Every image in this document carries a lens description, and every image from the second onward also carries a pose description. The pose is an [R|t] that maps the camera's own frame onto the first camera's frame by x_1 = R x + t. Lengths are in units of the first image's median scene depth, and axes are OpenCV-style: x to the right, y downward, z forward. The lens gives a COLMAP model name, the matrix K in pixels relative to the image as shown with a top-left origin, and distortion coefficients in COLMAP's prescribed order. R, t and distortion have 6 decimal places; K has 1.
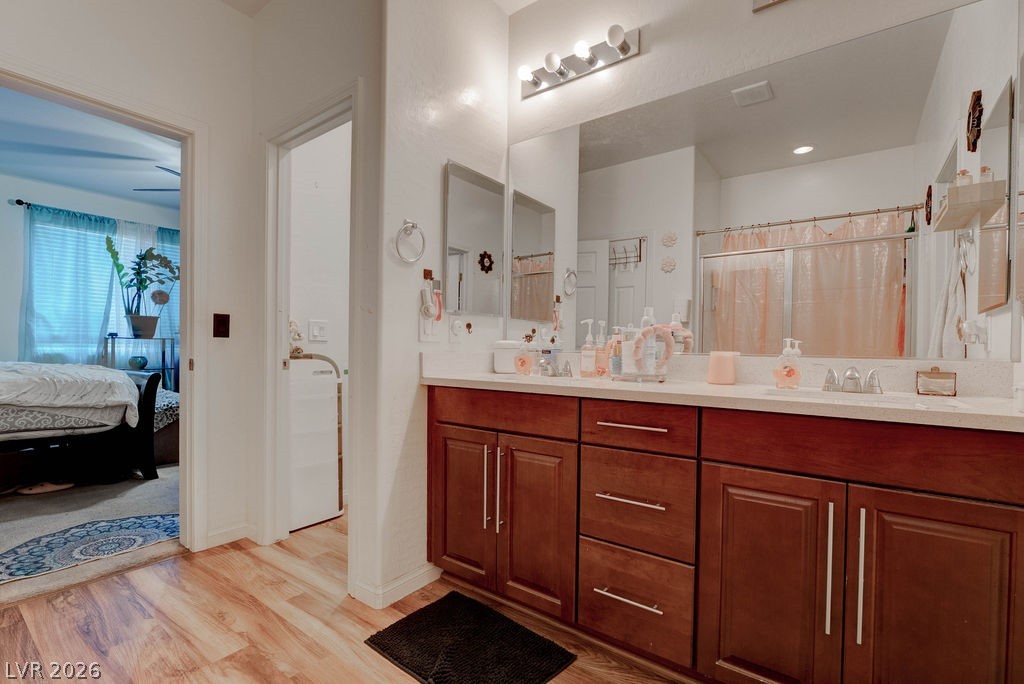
lens RADIAL K [[464.4, 0, 506.8], [0, 464.4, 348.8], [0, 0, 1]] dist [-0.025569, 0.011203]
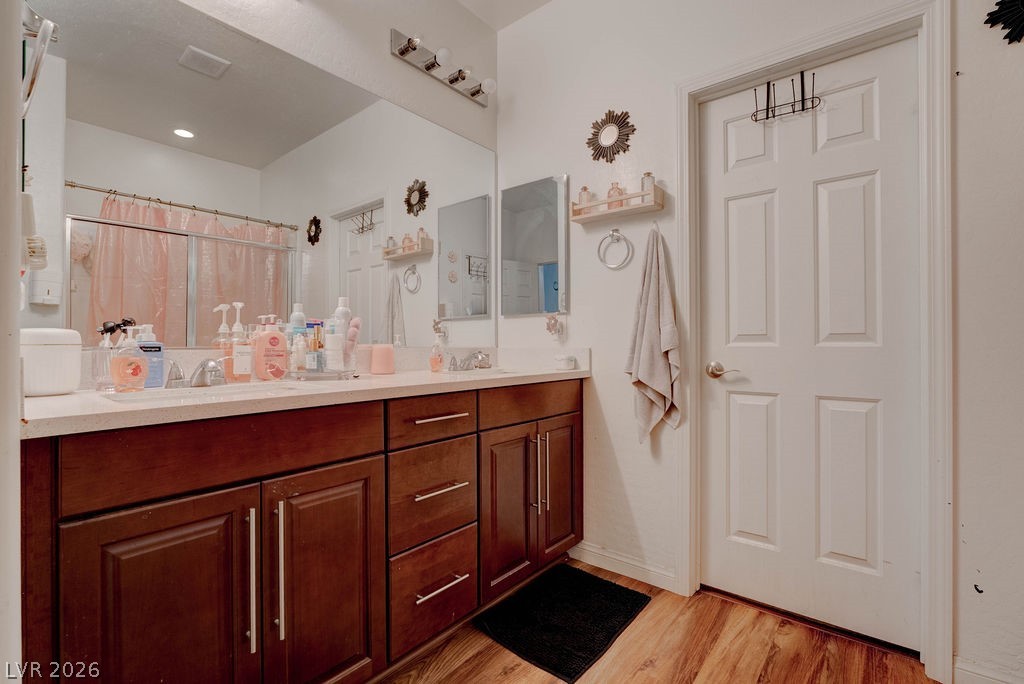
lens RADIAL K [[464.8, 0, 506.8], [0, 464.8, 342.4], [0, 0, 1]] dist [-0.027779, 0.011590]
pose [[0.055136, -0.006158, 0.998460, -0.682493], [0.007075, 0.999958, 0.005776, -0.003475], [-0.998454, 0.006746, 0.055177, 0.729491]]
